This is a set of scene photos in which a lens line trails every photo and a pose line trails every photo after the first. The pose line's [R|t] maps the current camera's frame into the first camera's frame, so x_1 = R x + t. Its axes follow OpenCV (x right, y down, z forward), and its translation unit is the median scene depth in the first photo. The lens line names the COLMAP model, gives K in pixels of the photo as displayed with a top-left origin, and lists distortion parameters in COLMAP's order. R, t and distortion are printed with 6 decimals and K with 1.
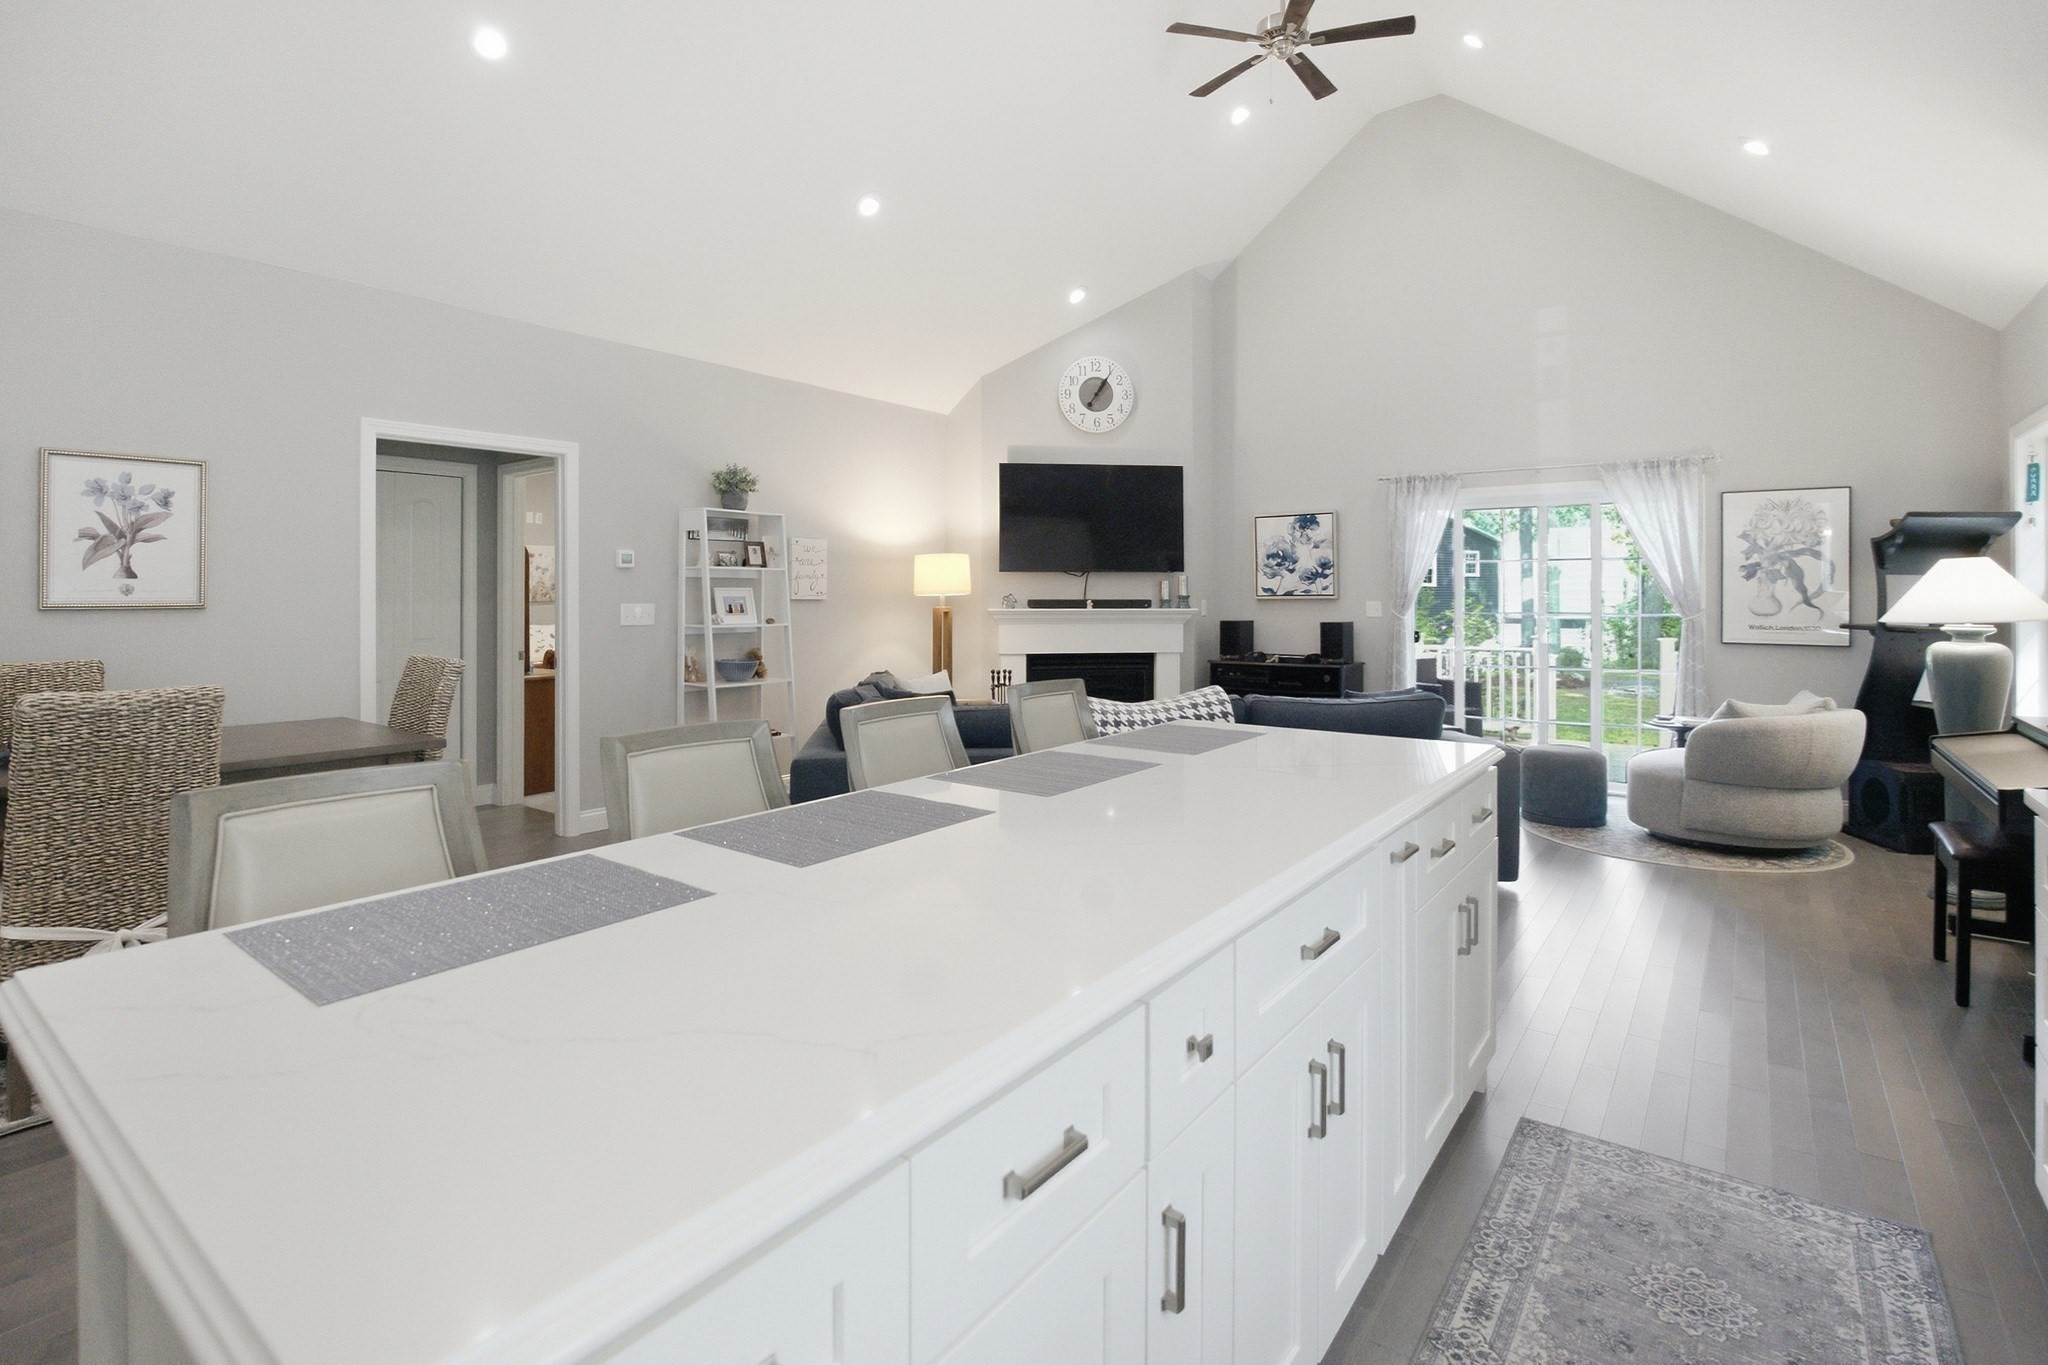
lens RADIAL K [[978.8, 0, 1020.4], [0, 978.8, 593.3], [0, 0, 1]] dist [-0.015985, -0.000005]
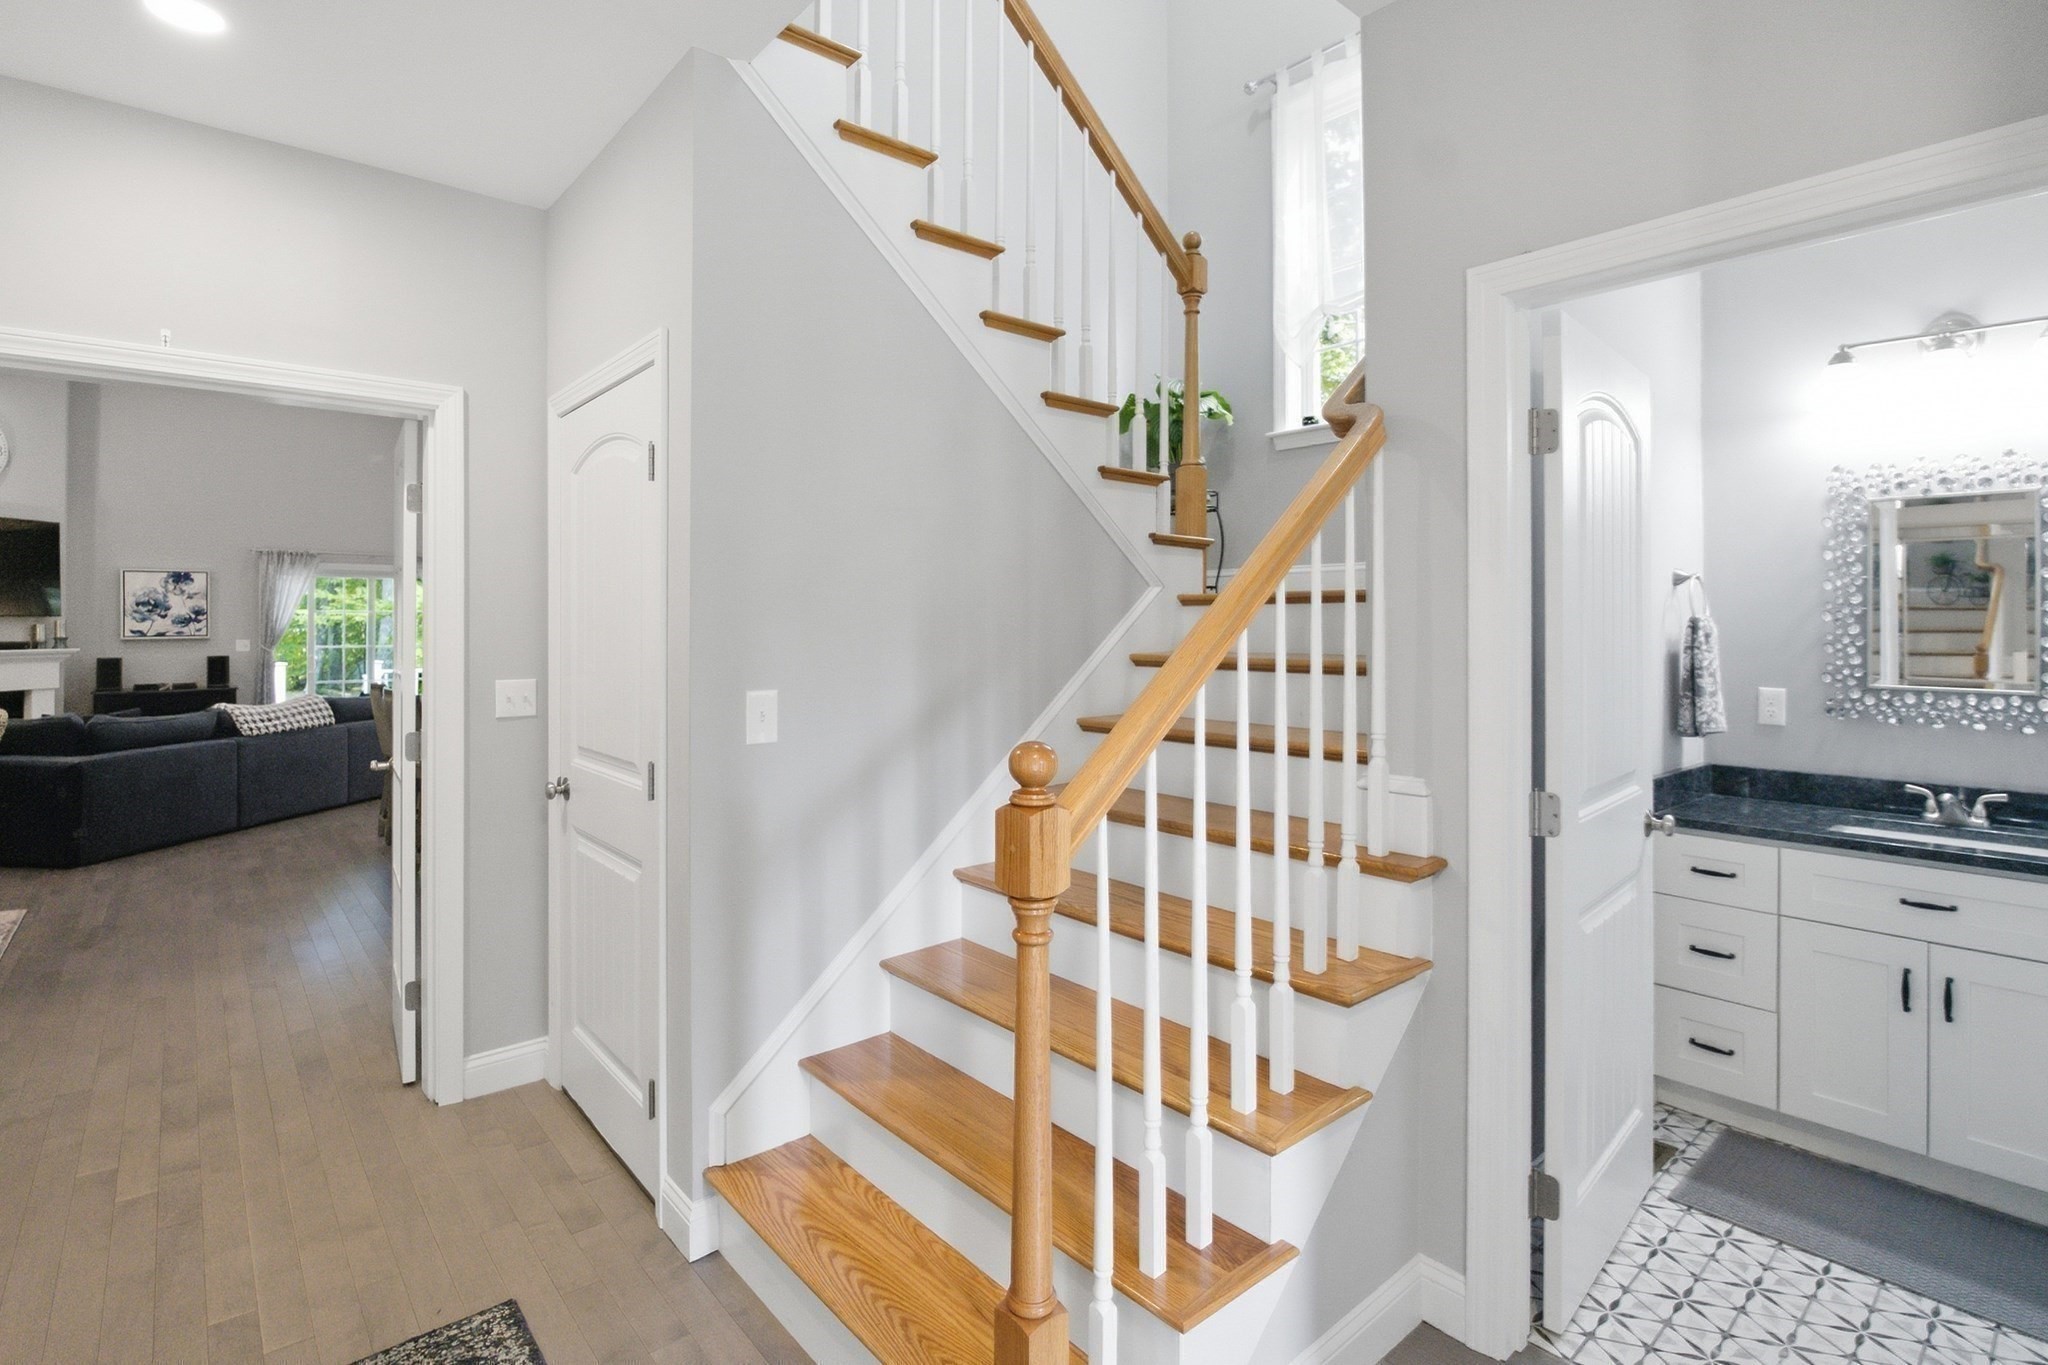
lens RADIAL K [[991.4, 0, 1015.3], [0, 991.4, 622.3], [0, 0, 1]] dist [-0.011993, -0.000014]
pose [[0.218996, 0.004192, 0.975717, -0.715645], [-0.004296, 0.999985, -0.003332, -0.016182], [-0.975716, -0.003462, 0.219011, -0.332693]]
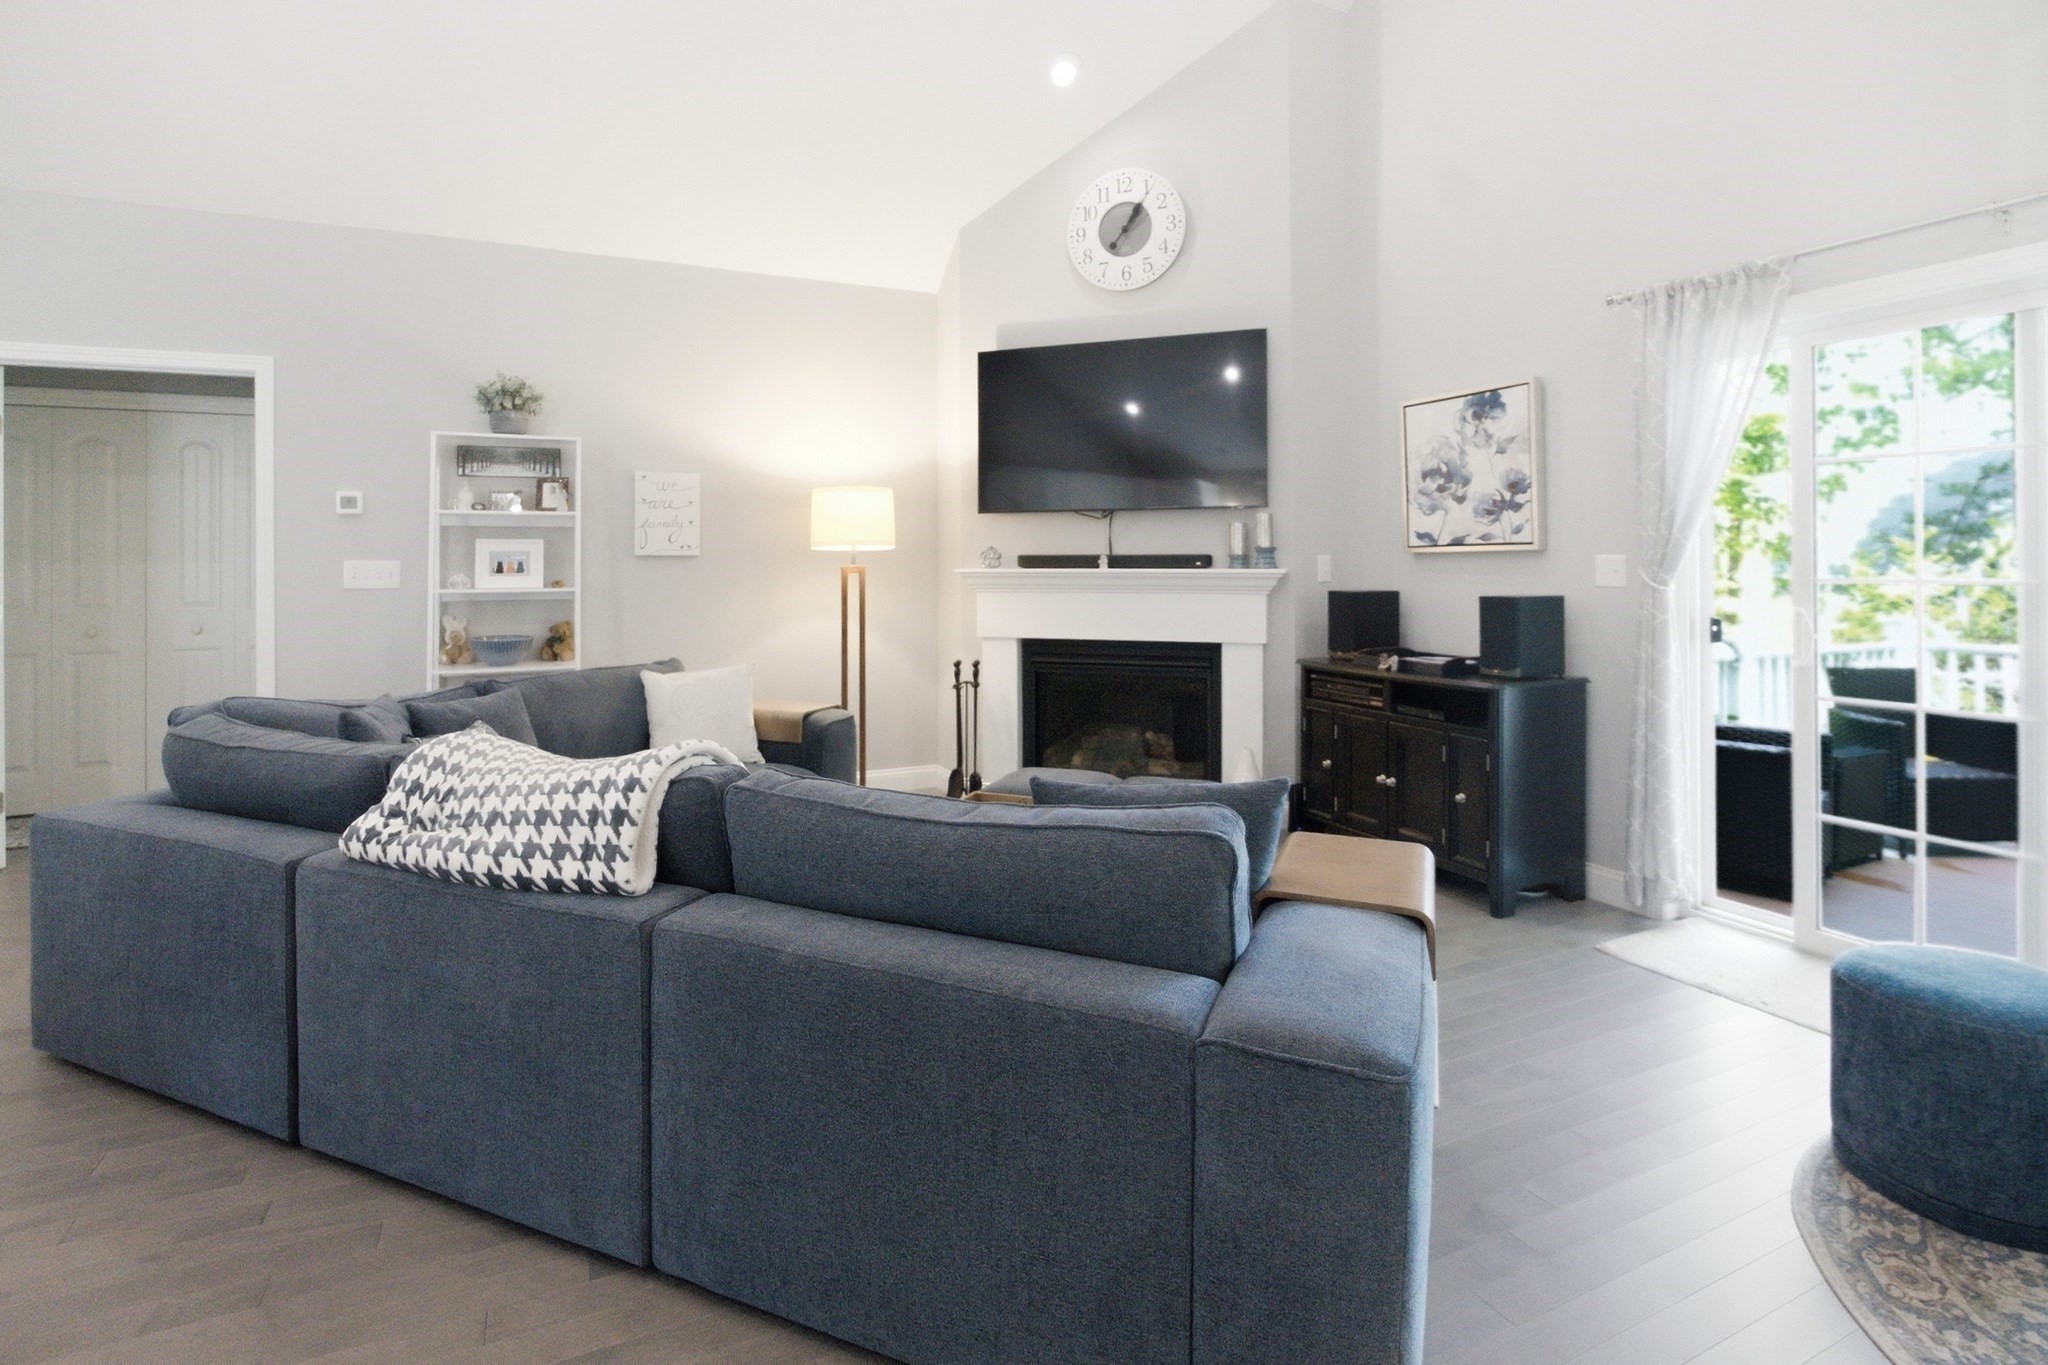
lens RADIAL K [[991.6, 0, 1018.0], [0, 991.6, 562.2], [0, 0, 1]] dist [-0.016778, -0.000089]
pose [[0.880815, -0.001485, -0.473458, 0.326711], [0.004605, 0.999975, 0.005429, 0.007726], [0.473438, -0.006962, 0.880799, 0.415009]]
